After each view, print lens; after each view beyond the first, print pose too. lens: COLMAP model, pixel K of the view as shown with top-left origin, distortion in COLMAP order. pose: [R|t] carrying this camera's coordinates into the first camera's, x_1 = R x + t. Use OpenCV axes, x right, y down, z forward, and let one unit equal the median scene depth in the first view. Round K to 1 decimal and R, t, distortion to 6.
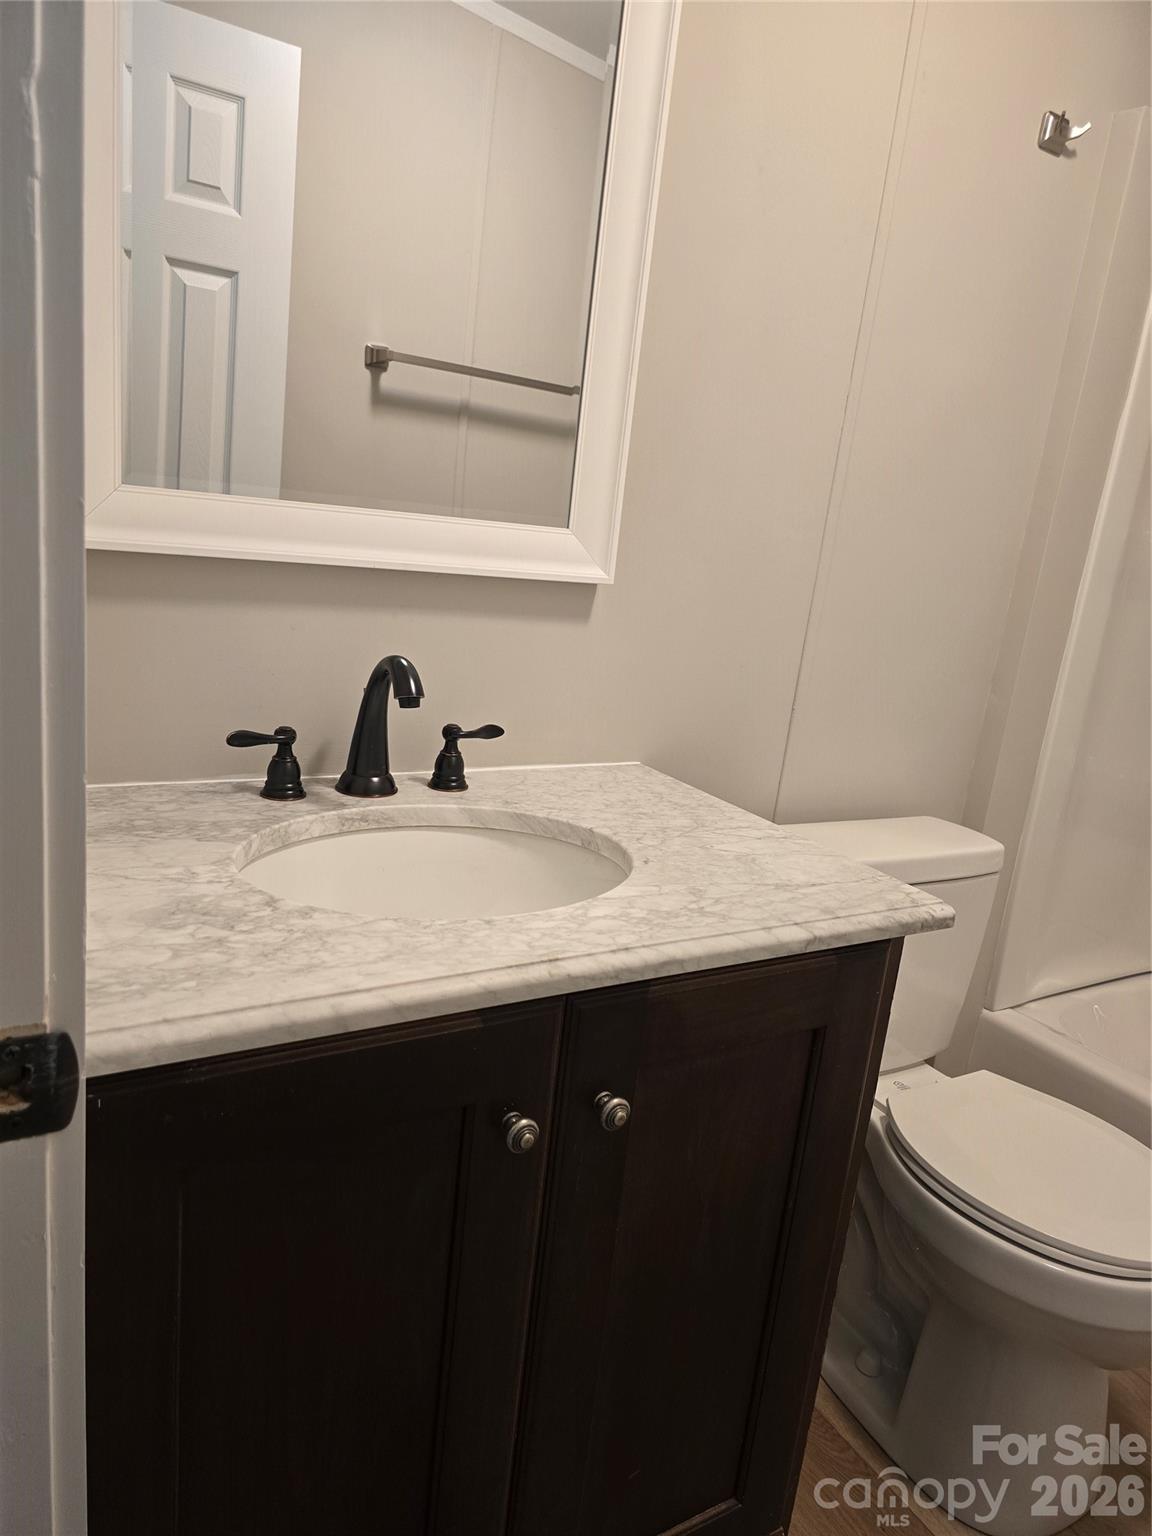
lens RADIAL K [[1041.6, 0, 556.3], [0, 1041.6, 756.6], [0, 0, 1]] dist [0.053533, -0.041056]
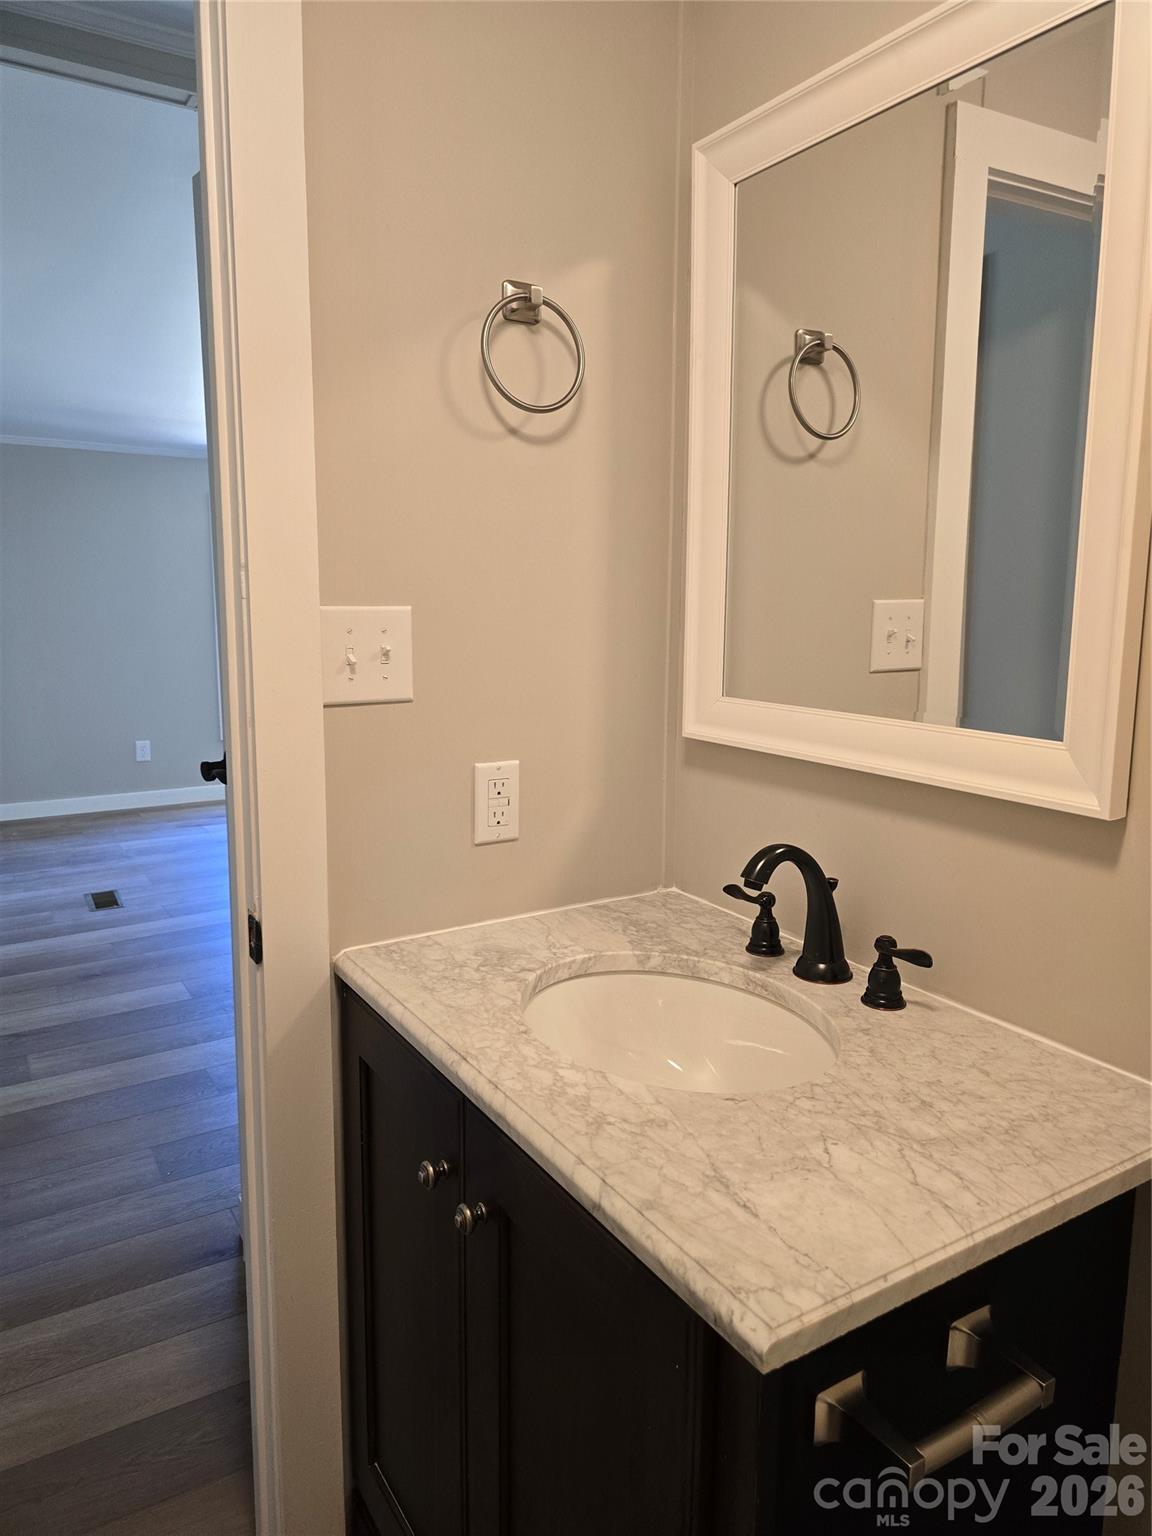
lens RADIAL K [[1041.6, 0, 585.6], [0, 1041.6, 764.6], [0, 0, 1]] dist [0.053533, -0.041056]
pose [[0.042887, 0.068365, -0.996738, 1.014198], [-0.239343, 0.969308, 0.056186, -0.210050], [0.969987, 0.236153, 0.057934, 0.798628]]
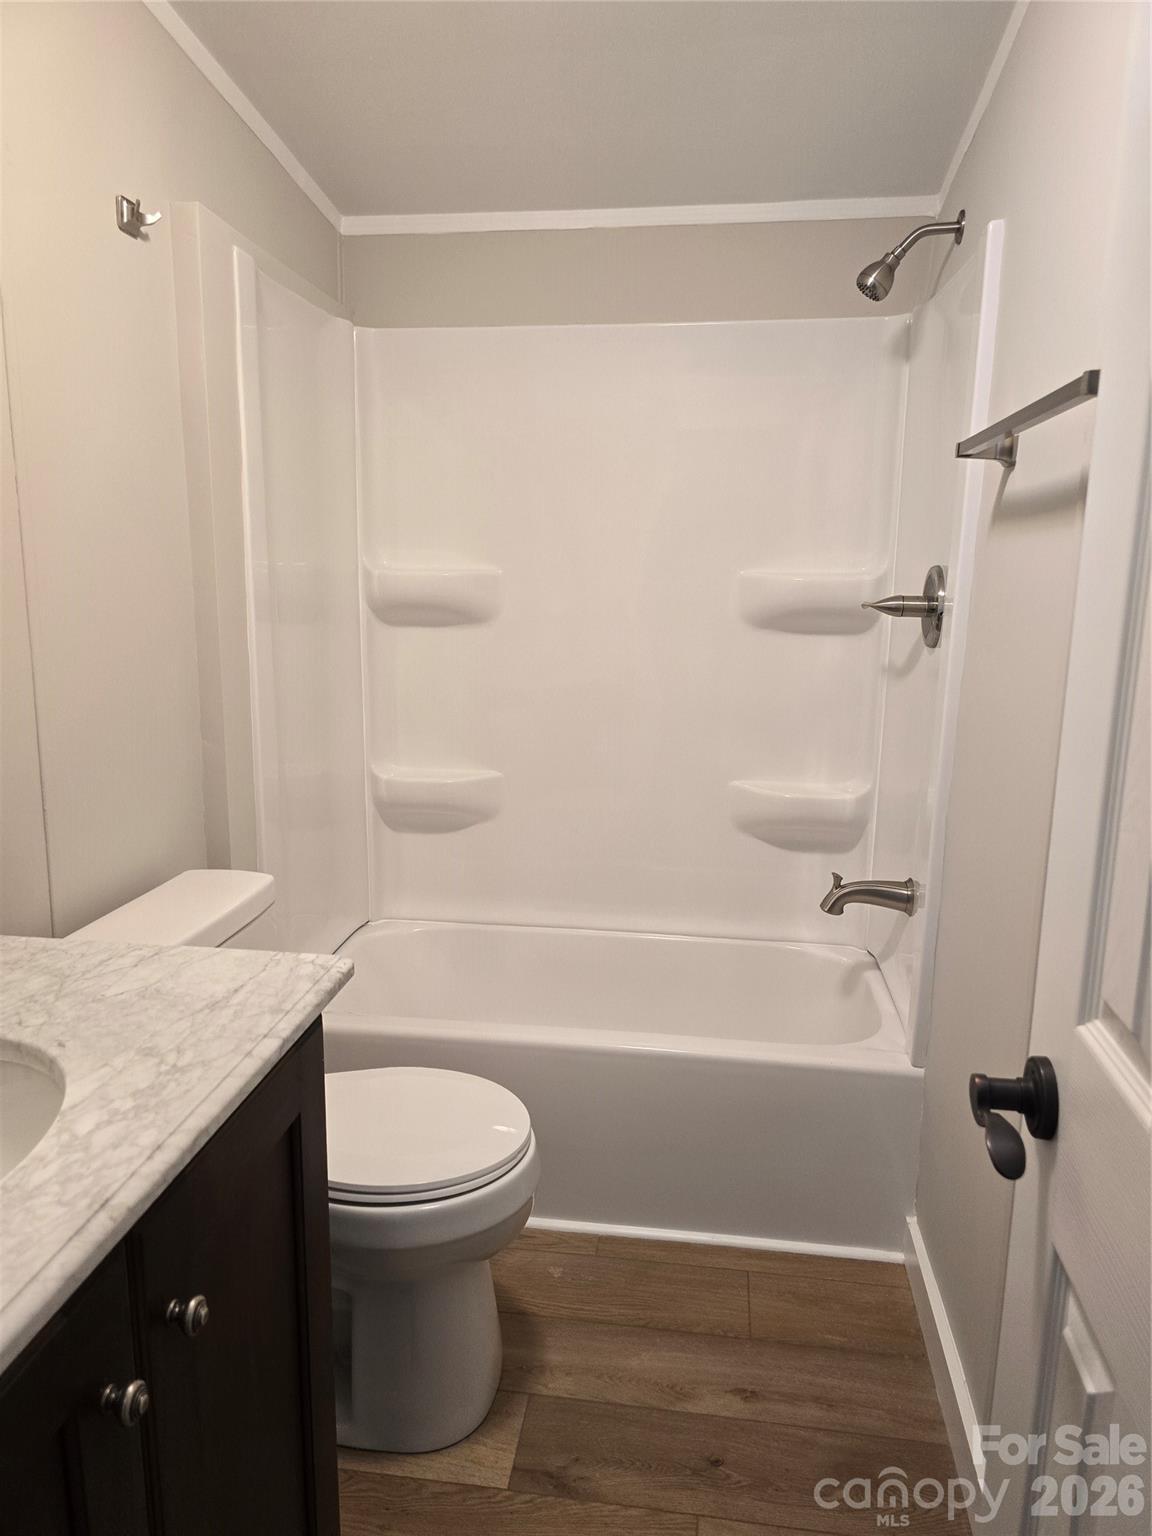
lens RADIAL K [[1041.6, 0, 570.5], [0, 1041.6, 757.9], [0, 0, 1]] dist [0.053533, -0.041056]
pose [[0.616252, -0.243828, 0.748853, -0.272157], [0.236517, 0.964271, 0.119332, -0.145657], [-0.751194, 0.103578, 0.651904, 0.070469]]
